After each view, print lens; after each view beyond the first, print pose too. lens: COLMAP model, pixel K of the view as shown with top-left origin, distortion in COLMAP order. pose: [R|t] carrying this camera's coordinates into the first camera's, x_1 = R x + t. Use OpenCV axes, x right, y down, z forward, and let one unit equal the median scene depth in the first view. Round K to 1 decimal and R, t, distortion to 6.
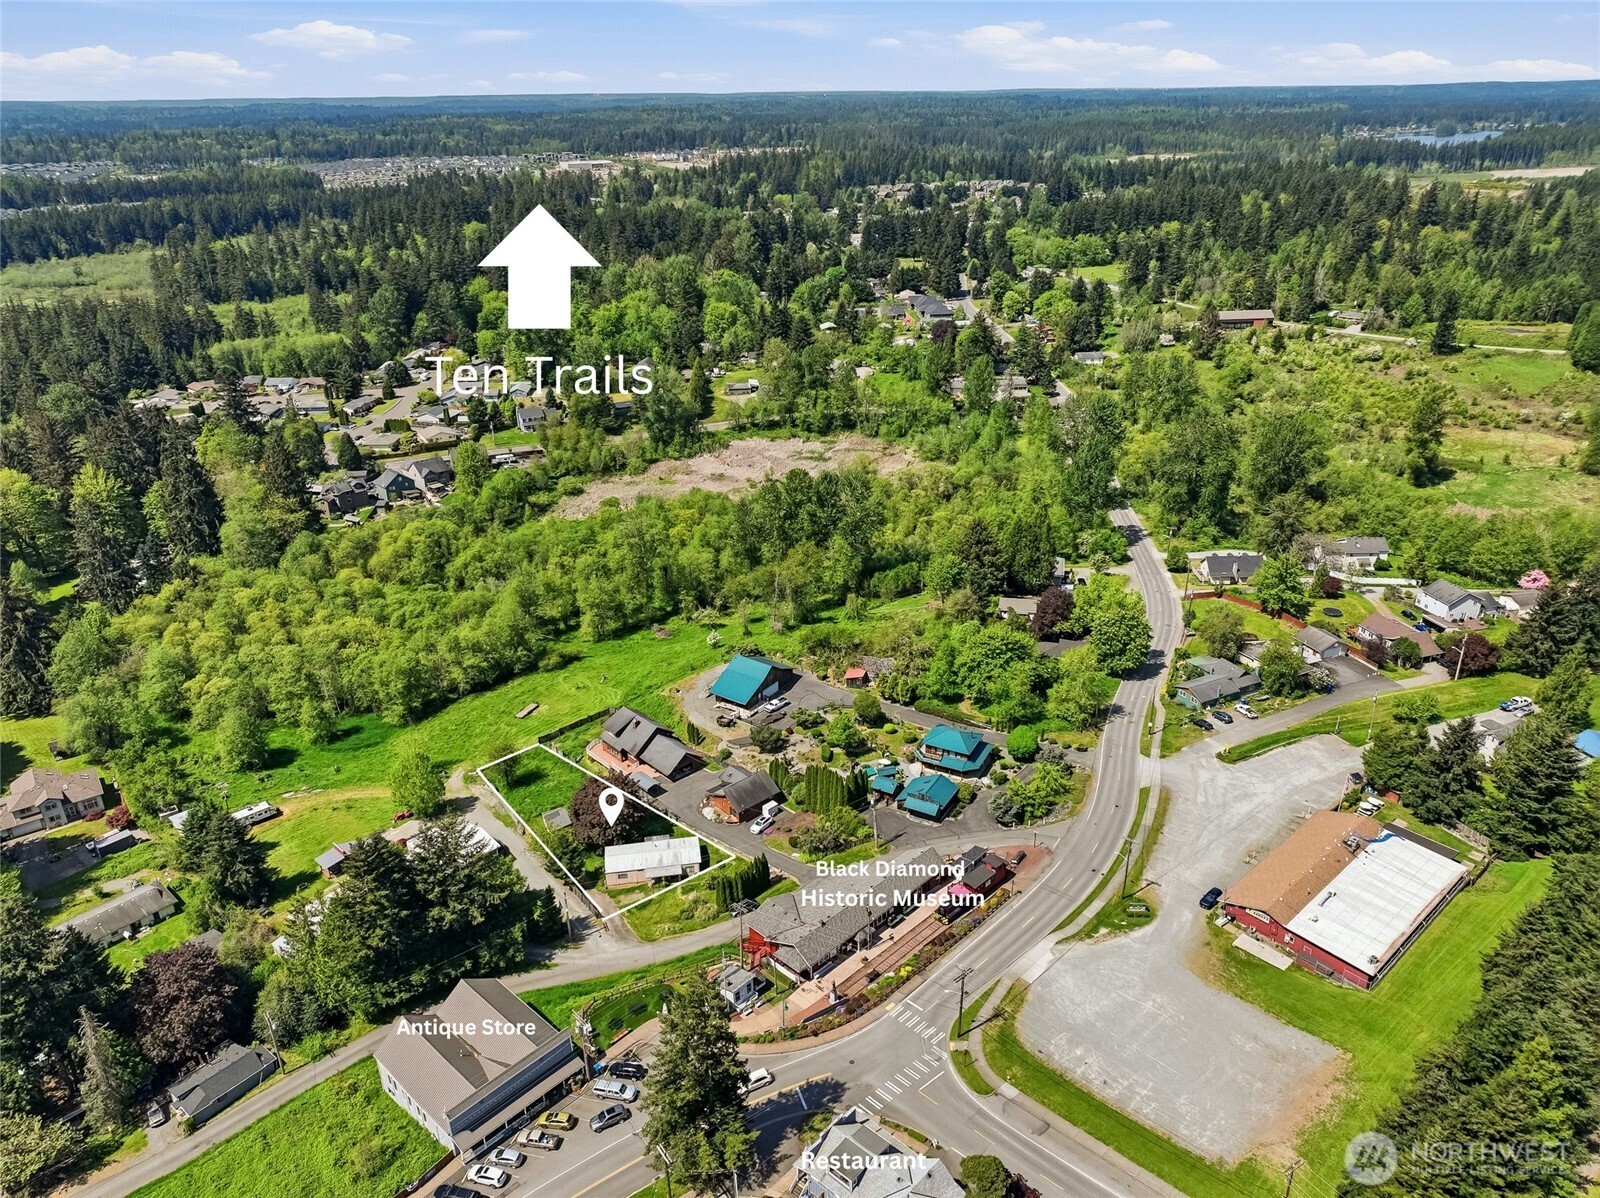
lens RADIAL K [[1133.6, 0, 800.0], [0, 1133.6, 599.0], [0, 0, 1]] dist [-0.014652, 0.036972]
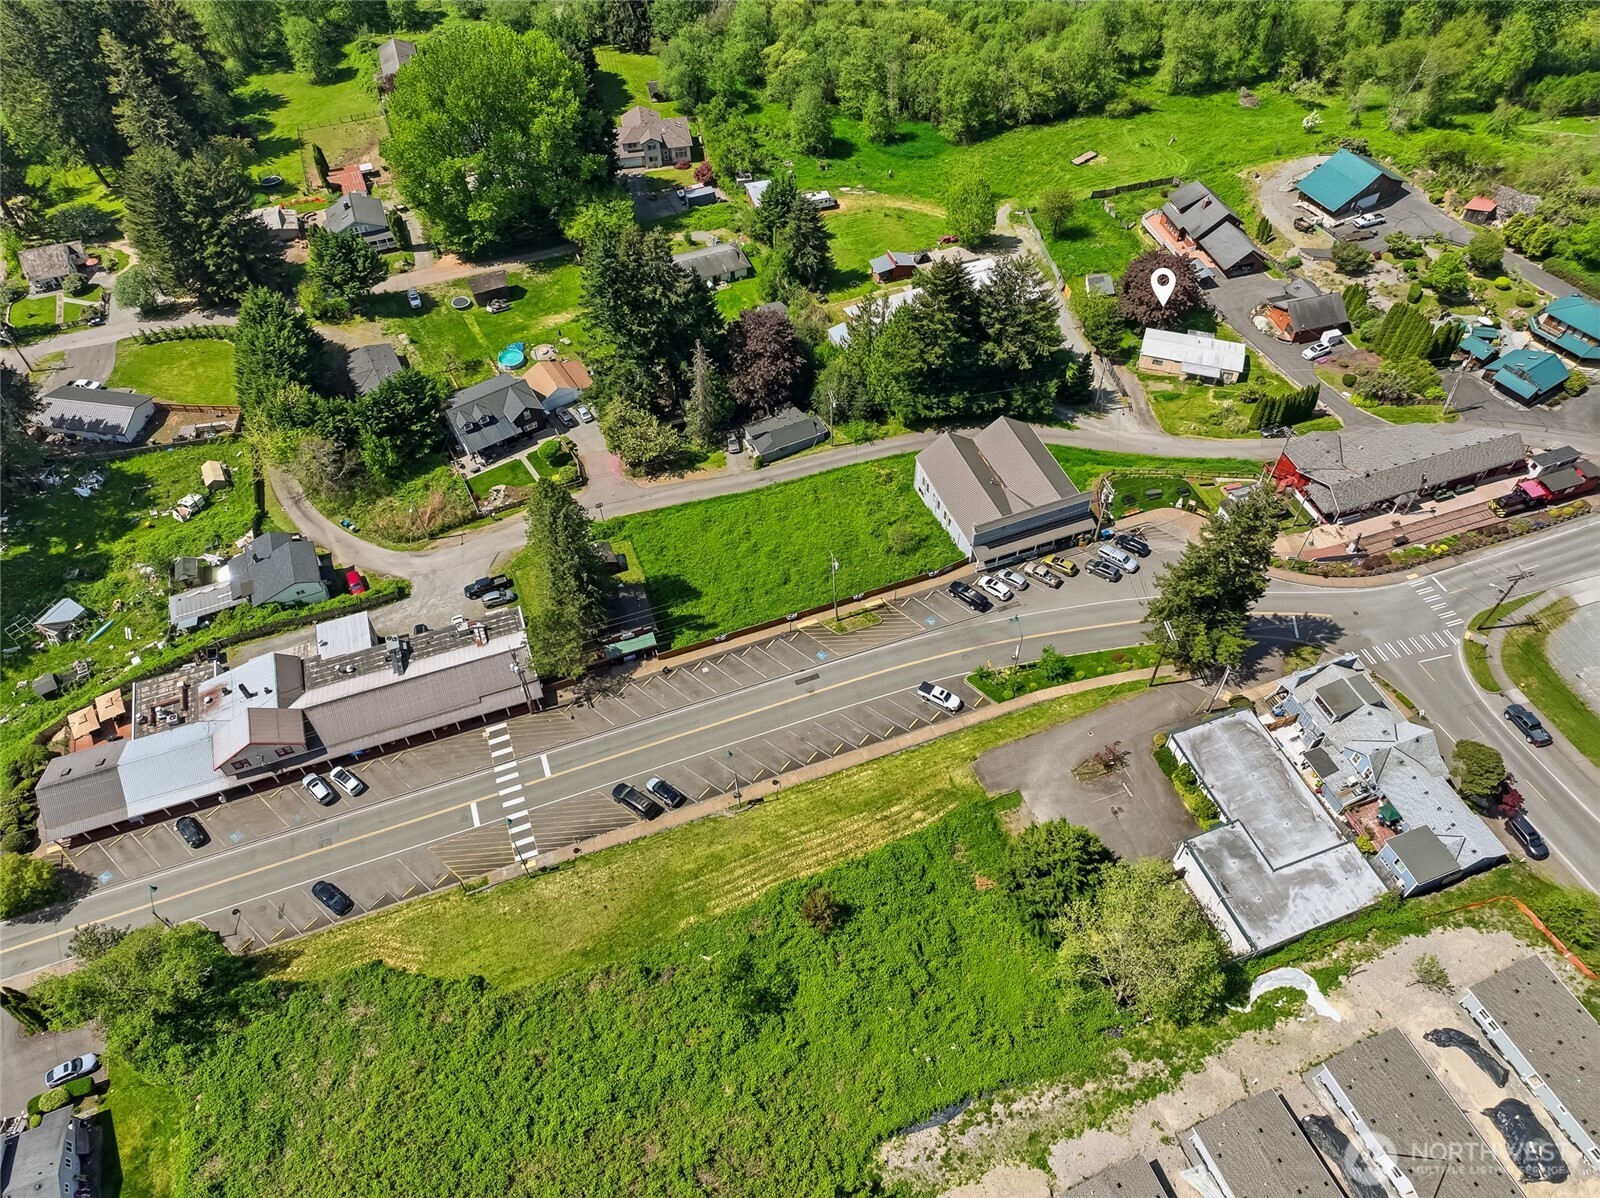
lens RADIAL K [[1133.6, 0, 800.0], [0, 1133.6, 599.0], [0, 0, 1]] dist [-0.014652, 0.036972]
pose [[0.896024, 0.347815, -0.275980, -0.085642], [-0.184588, 0.857116, 0.480916, 0.005416], [0.403817, -0.379970, 0.832199, -0.018450]]
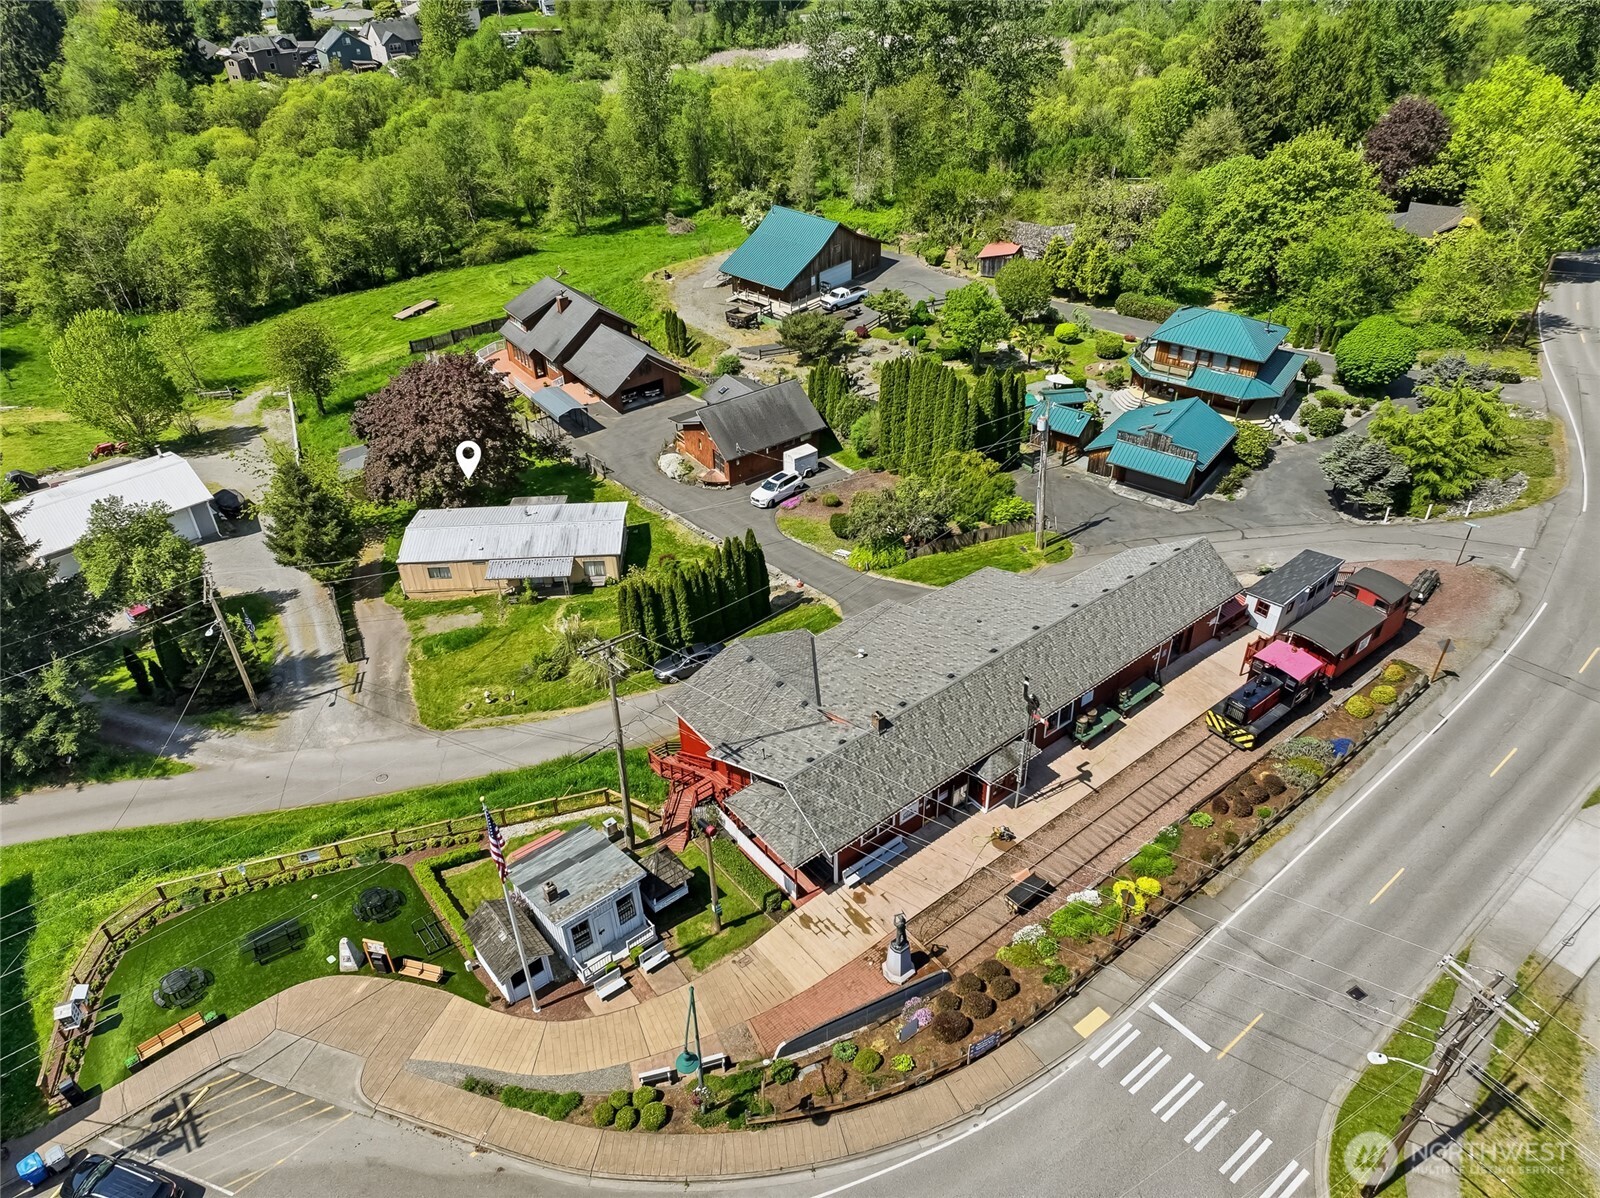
lens RADIAL K [[1158.3, 0, 812.2], [0, 1158.3, 598.1], [0, 0, 1]] dist [-0.008675, 0.034579]
pose [[0.994721, 0.068480, -0.076426, 0.018047], [-0.052054, 0.978554, 0.199304, 0.148004], [0.088435, -0.194274, 0.976953, 0.539719]]
